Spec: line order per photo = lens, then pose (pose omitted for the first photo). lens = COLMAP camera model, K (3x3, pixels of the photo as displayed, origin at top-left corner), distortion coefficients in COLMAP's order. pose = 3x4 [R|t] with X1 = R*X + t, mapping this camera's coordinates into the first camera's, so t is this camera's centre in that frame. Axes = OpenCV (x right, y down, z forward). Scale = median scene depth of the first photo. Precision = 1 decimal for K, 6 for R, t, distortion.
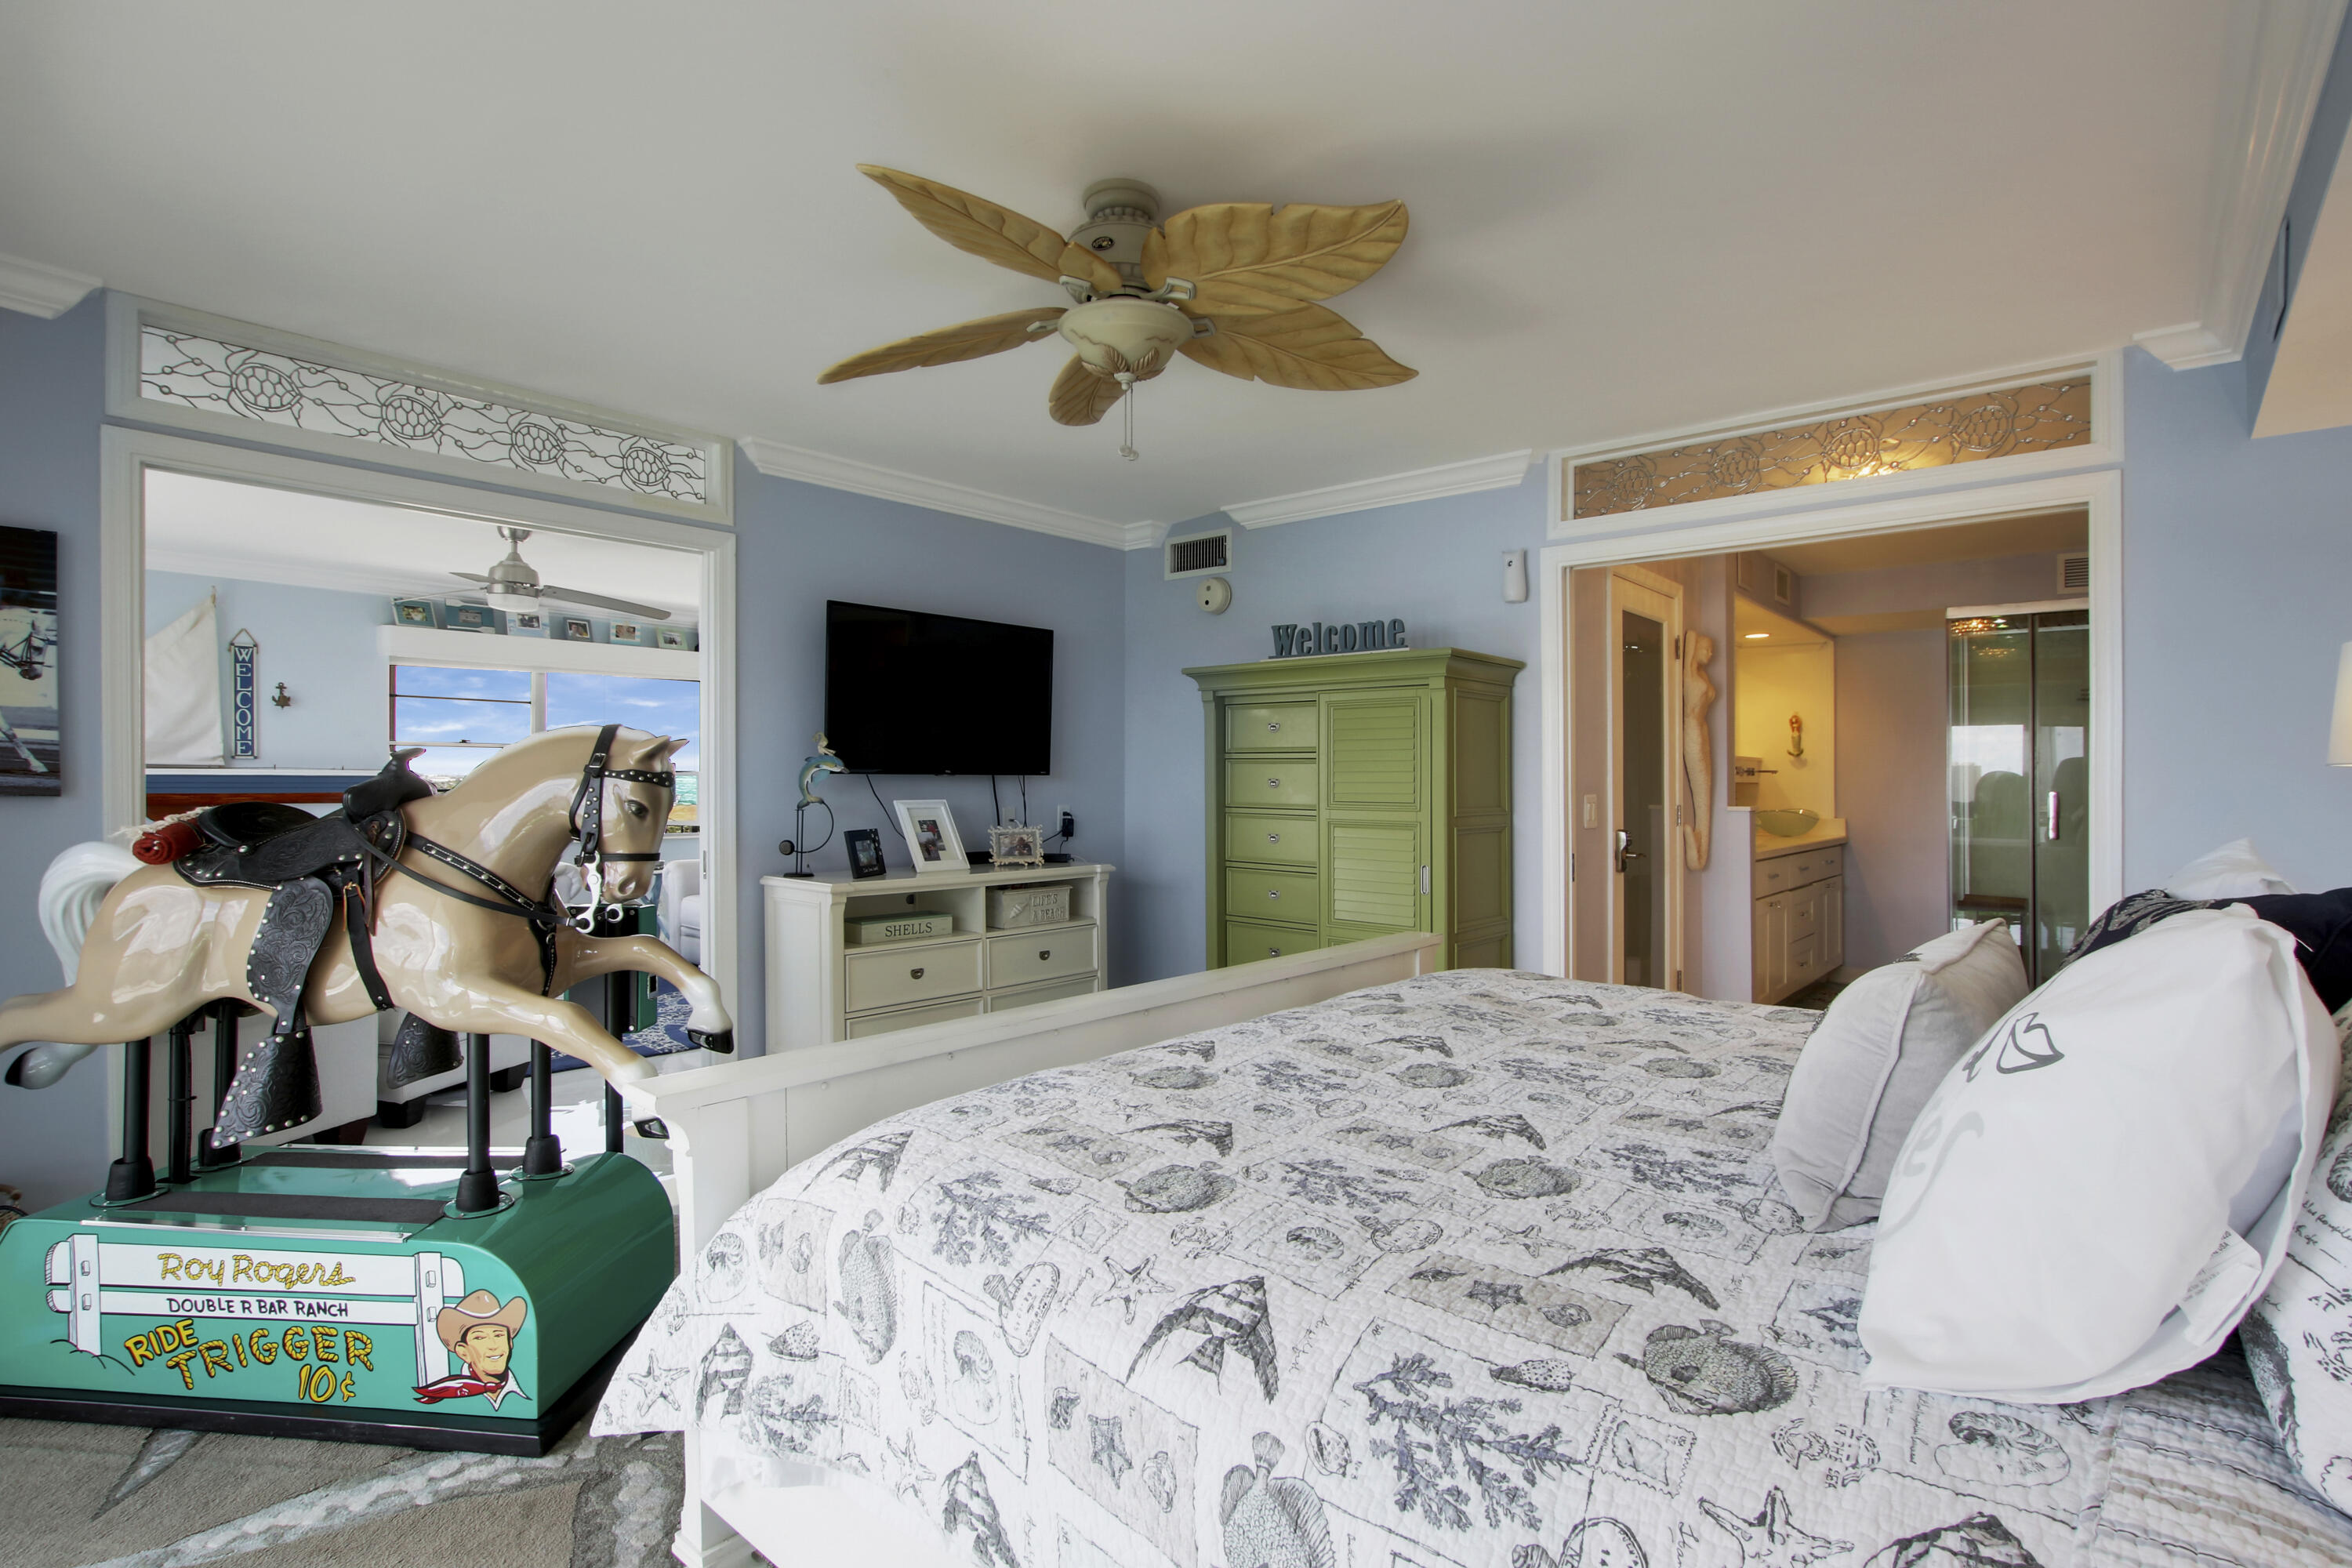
lens RADIAL K [[1122.1, 0, 1167.9], [0, 1122.1, 779.9], [0, 0, 1]] dist [-0.038749, 0.004860]
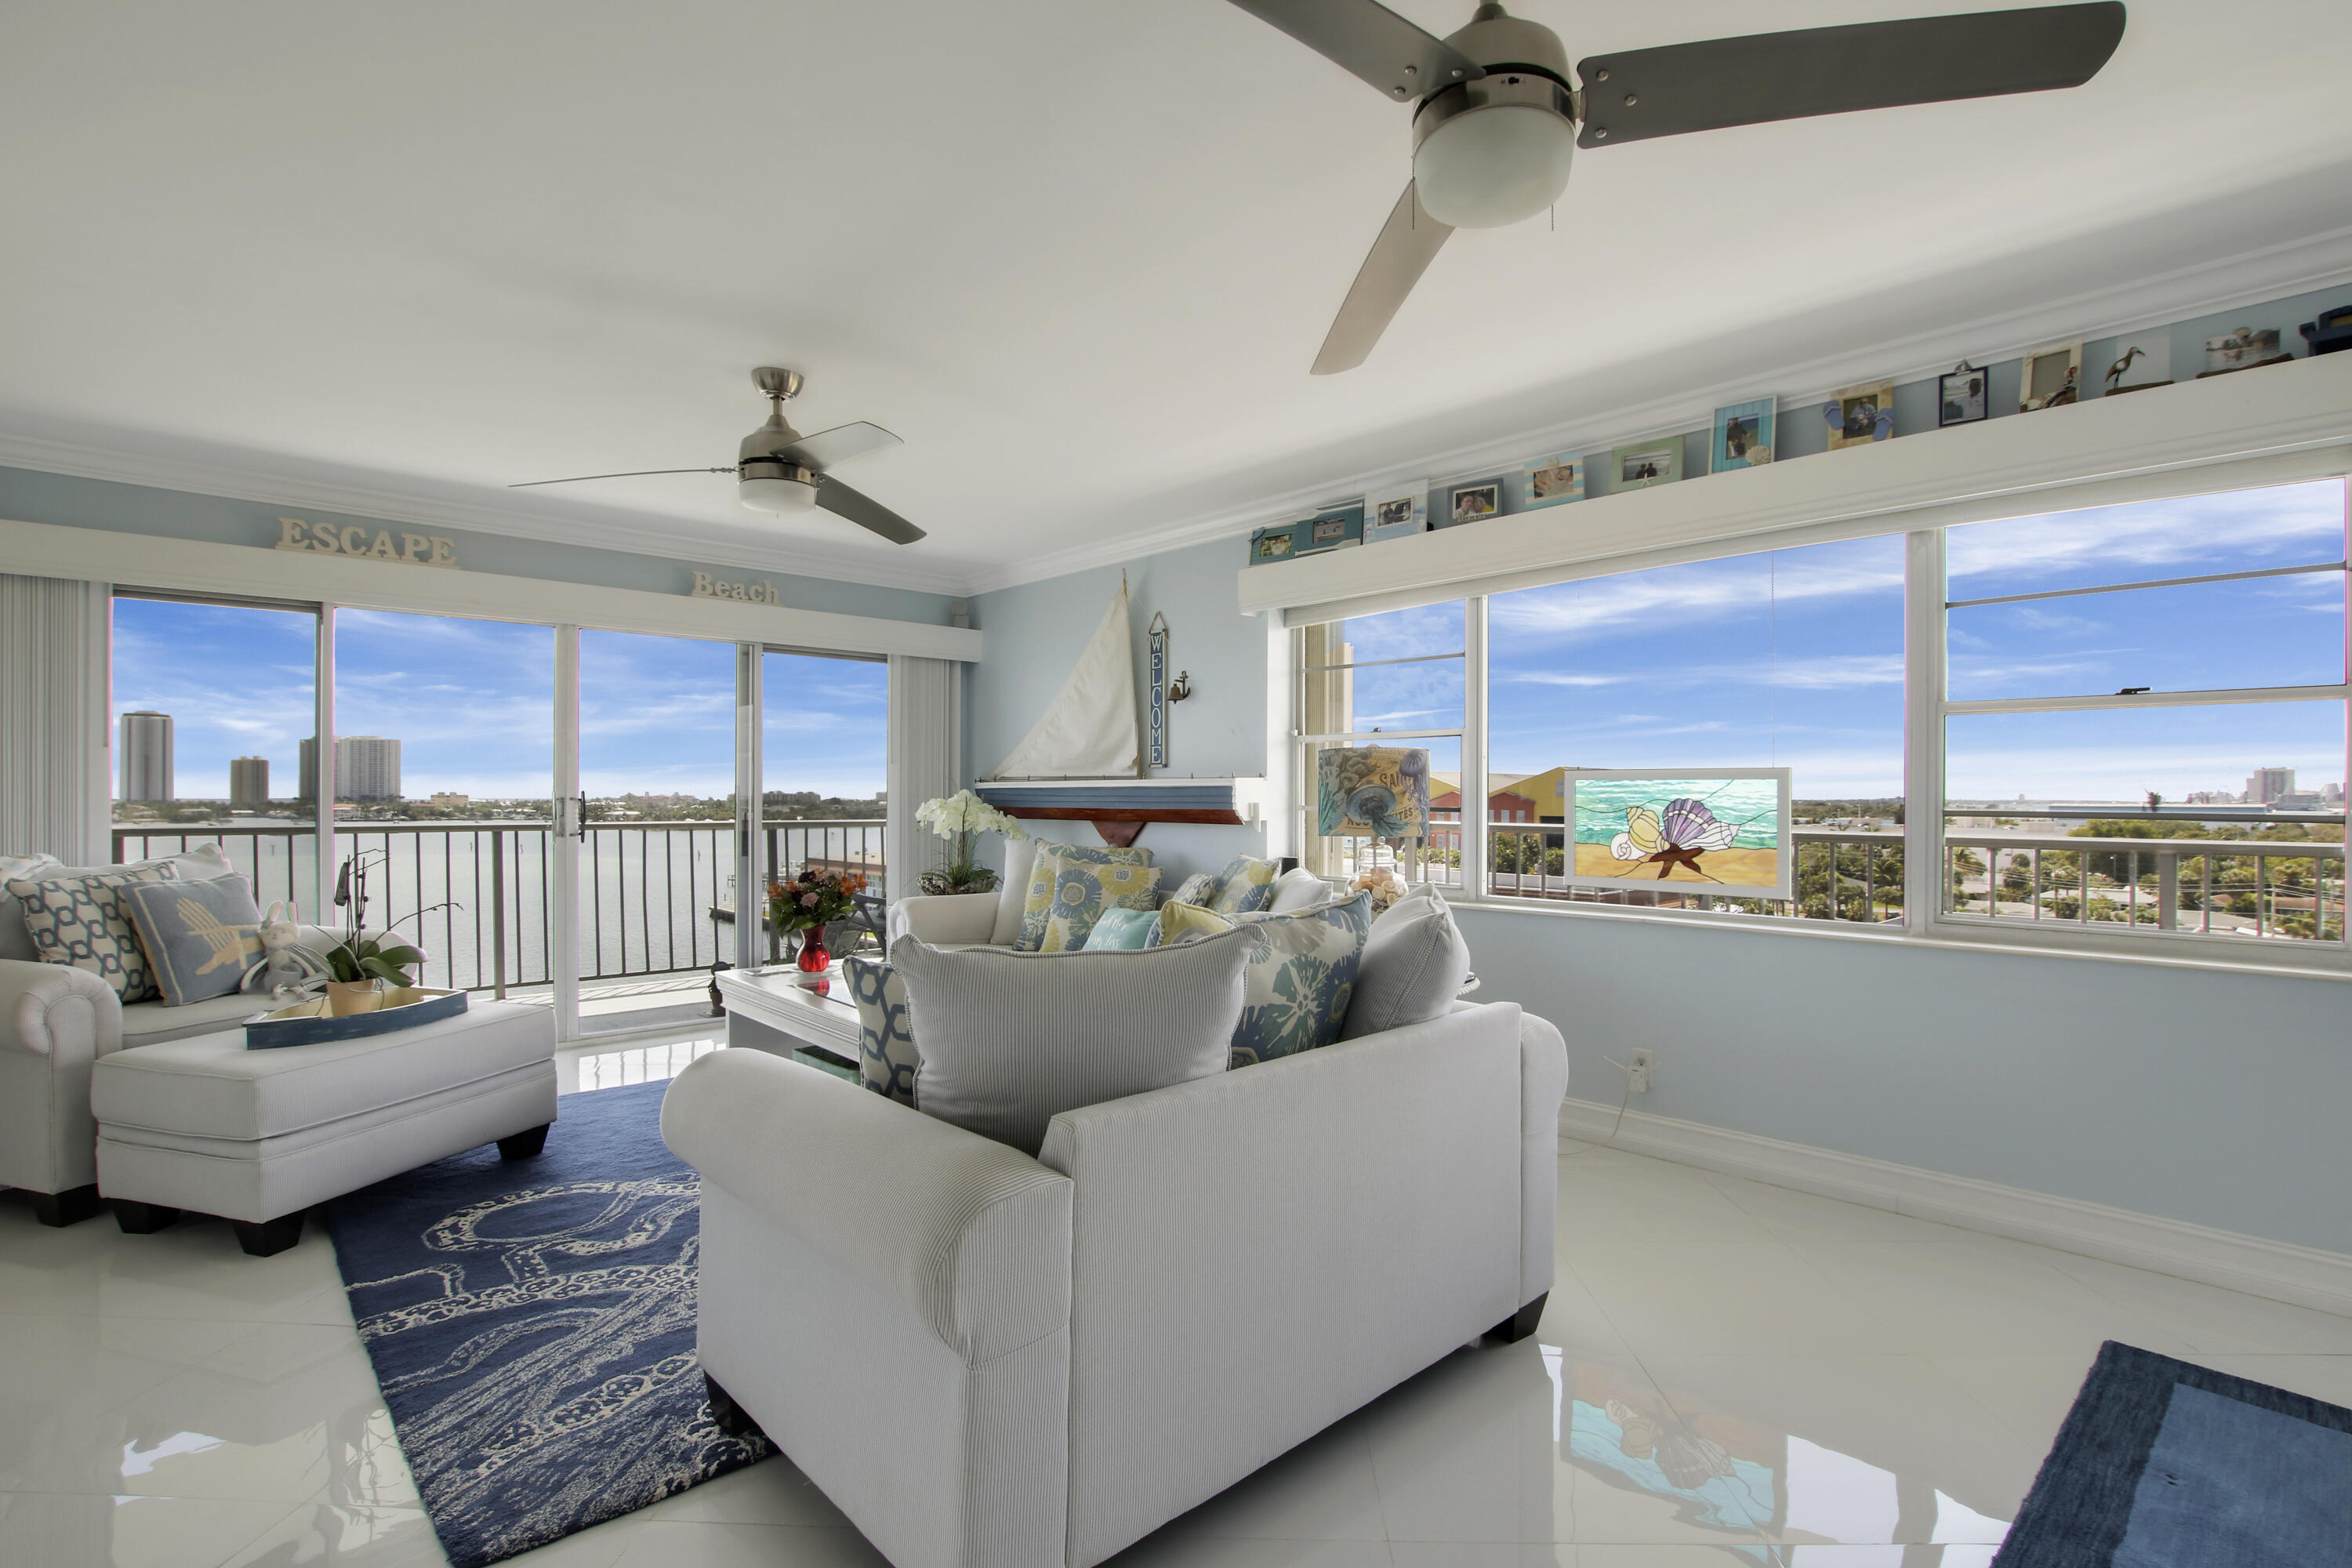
lens RADIAL K [[1122.1, 0, 1217.9], [0, 1122.1, 804.3], [0, 0, 1]] dist [-0.038749, 0.004860]
pose [[-0.082811, 0.008192, -0.996532, 0.000412], [0.003415, 0.999963, 0.007937, 0.001499], [0.996559, -0.002746, -0.082836, 1.112845]]
